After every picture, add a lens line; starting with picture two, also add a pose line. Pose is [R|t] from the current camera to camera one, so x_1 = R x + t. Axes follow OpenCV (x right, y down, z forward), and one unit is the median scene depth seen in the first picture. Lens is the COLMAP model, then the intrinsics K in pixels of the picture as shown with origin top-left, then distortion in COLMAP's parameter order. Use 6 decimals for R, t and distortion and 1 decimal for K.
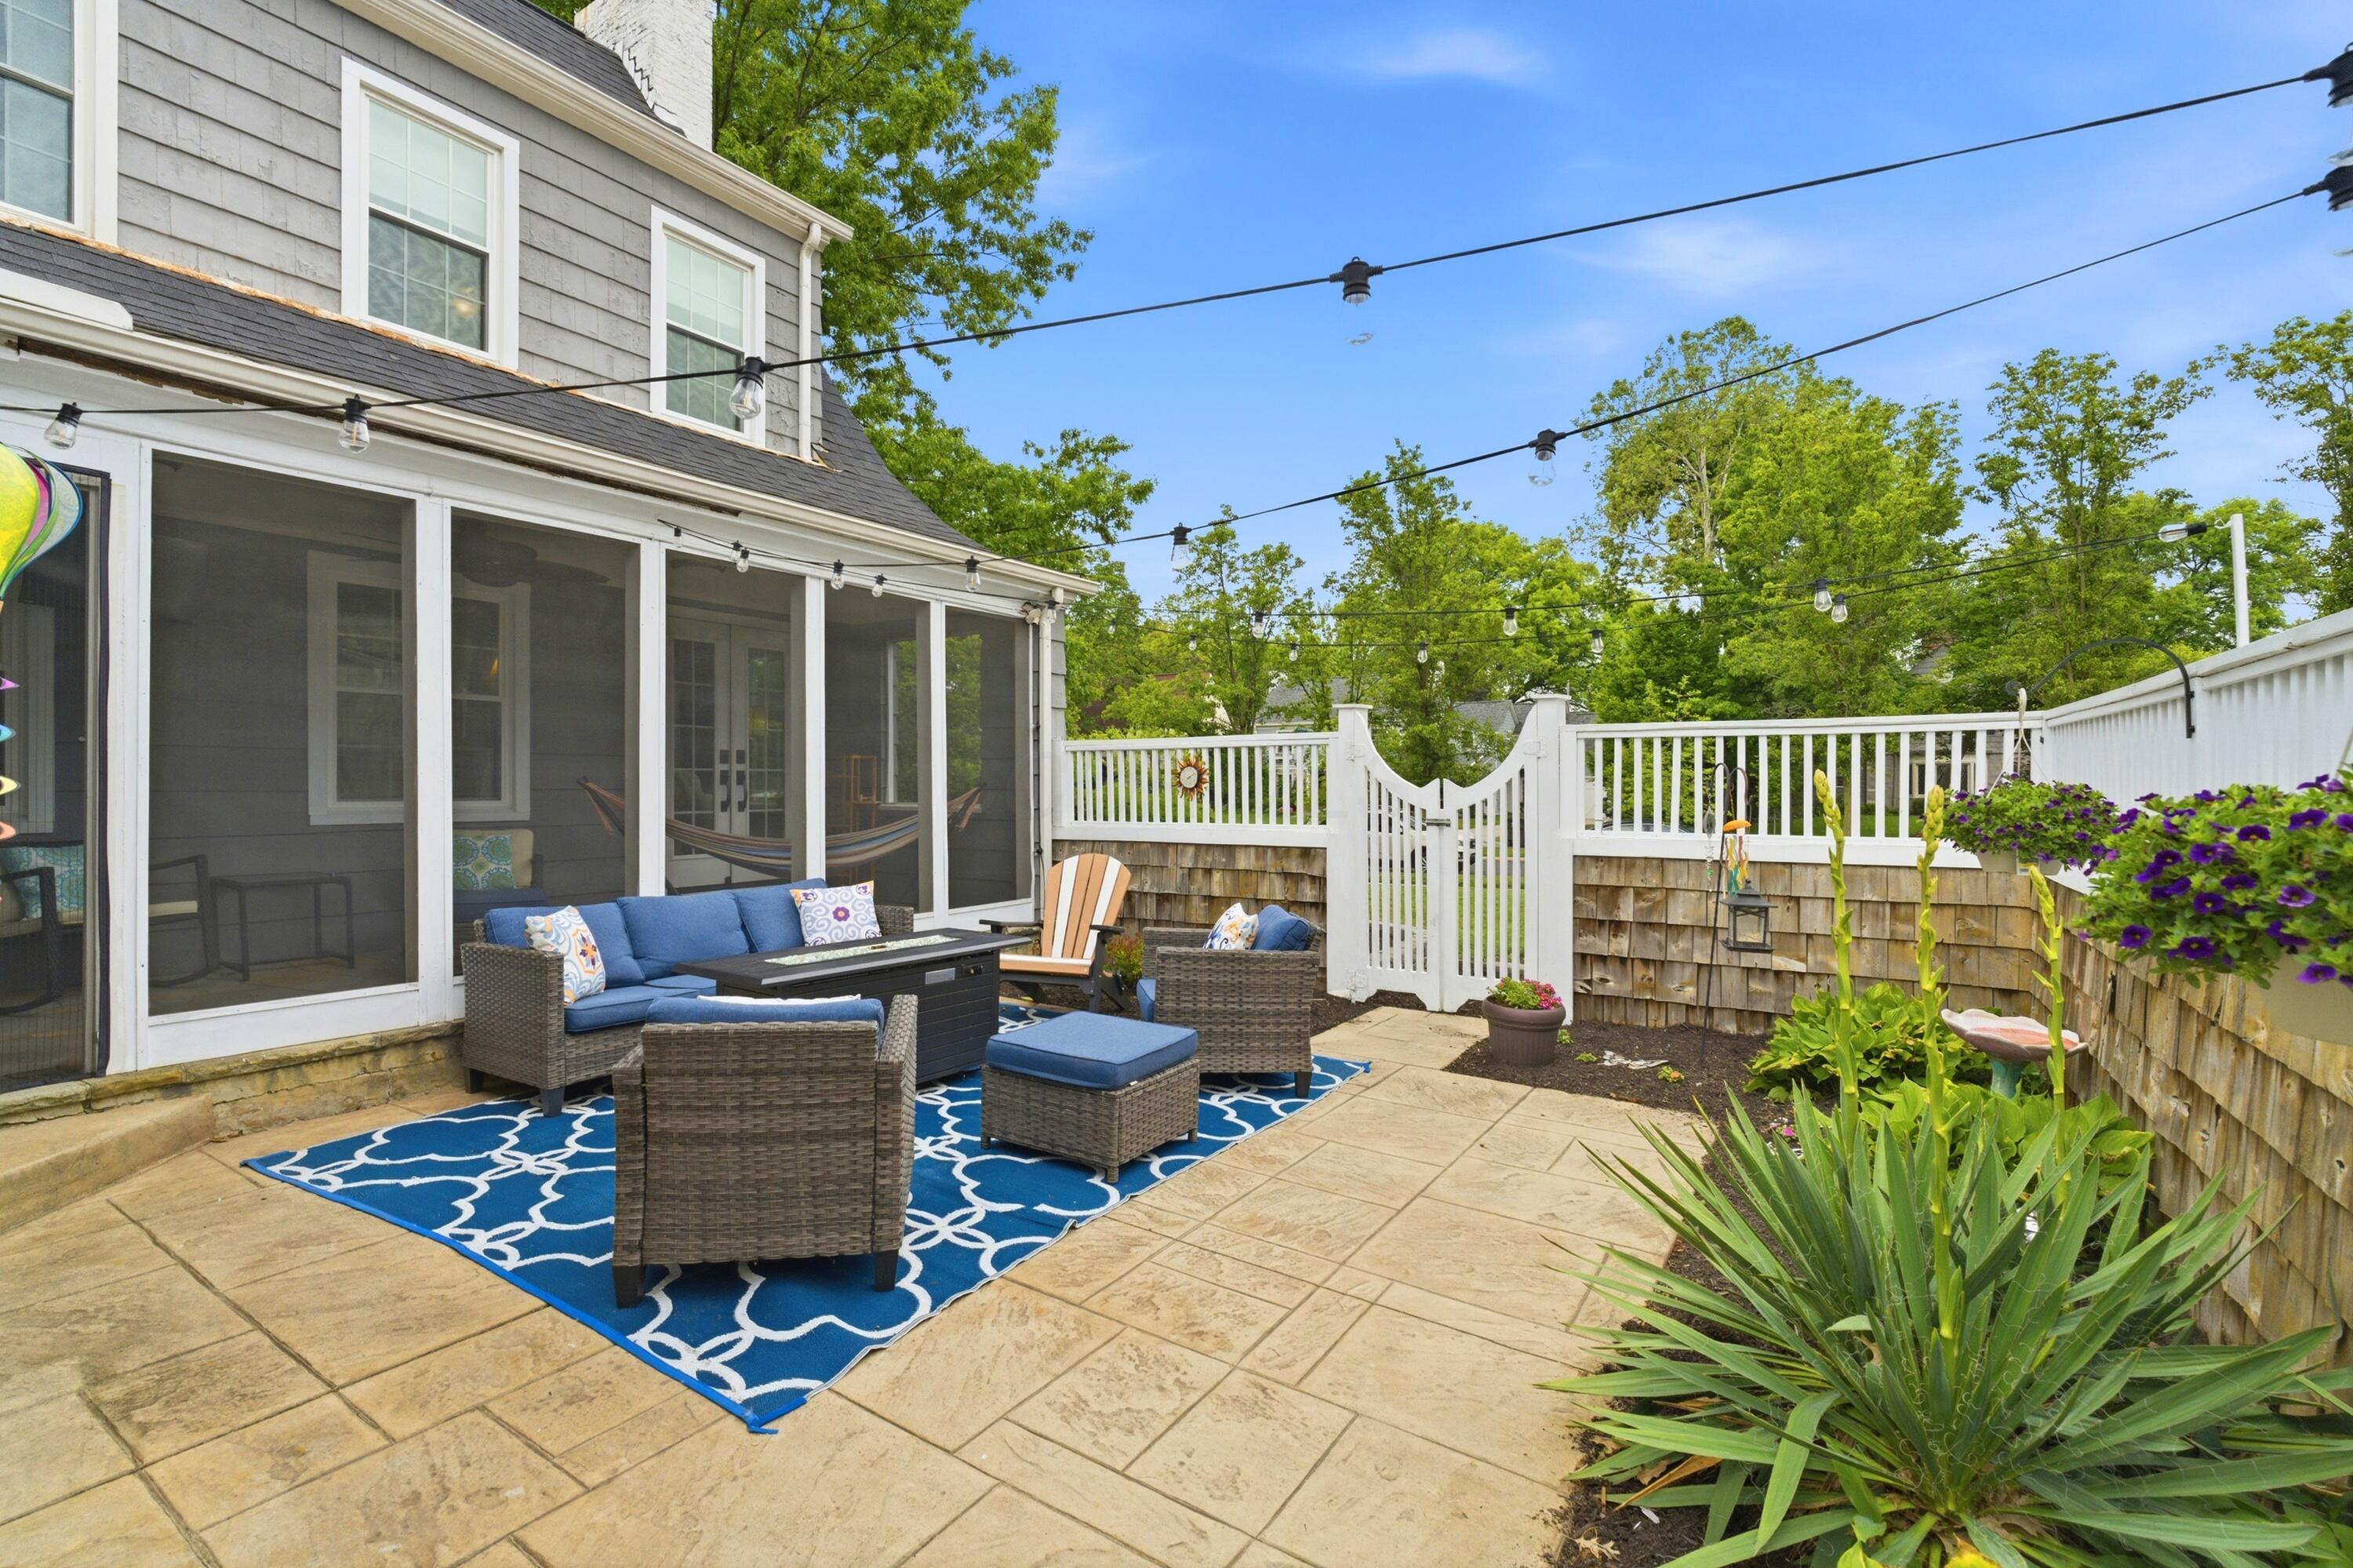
lens RADIAL K [[1043.9, 0, 1173.0], [0, 1043.9, 774.8], [0, 0, 1]] dist [0.004305, 0.001414]
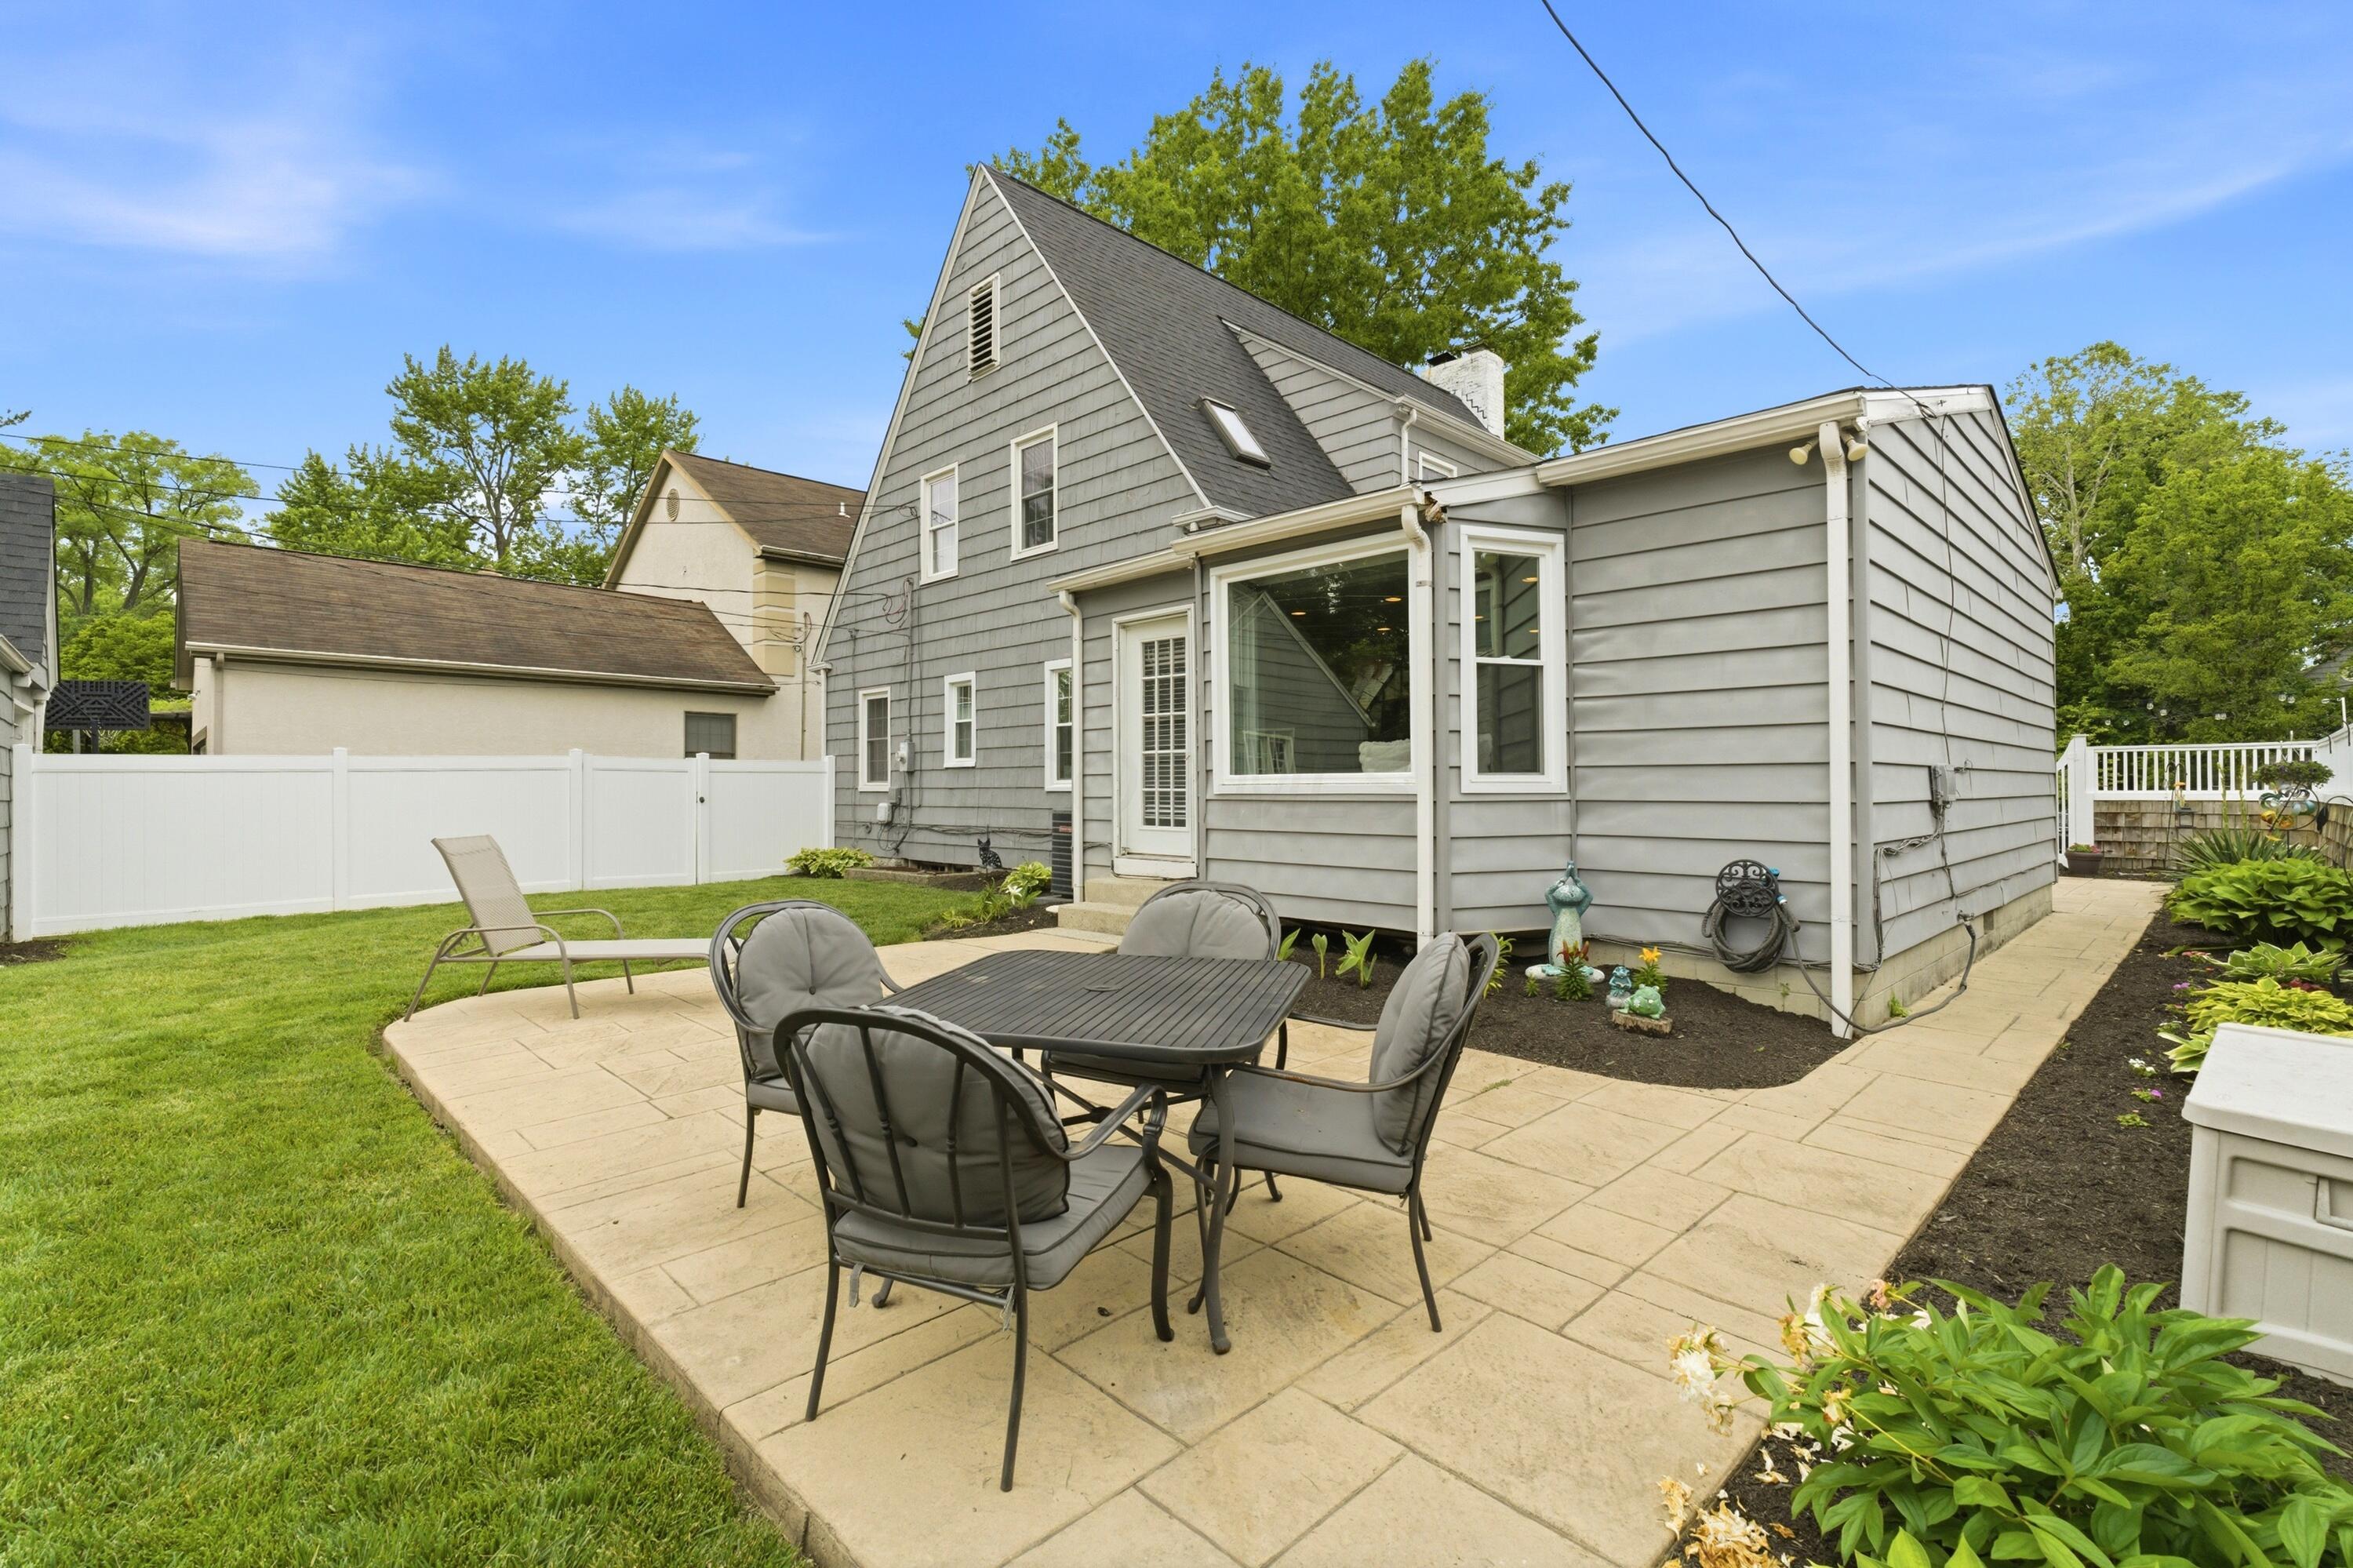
lens RADIAL K [[1043.9, 0, 1179.6], [0, 1043.9, 777.7], [0, 0, 1]] dist [0.004305, 0.001414]
pose [[0.976176, -0.004198, -0.216942, -0.266056], [0.003039, 0.999979, -0.005672, 0.007090], [0.216961, 0.004877, 0.976168, -0.421513]]
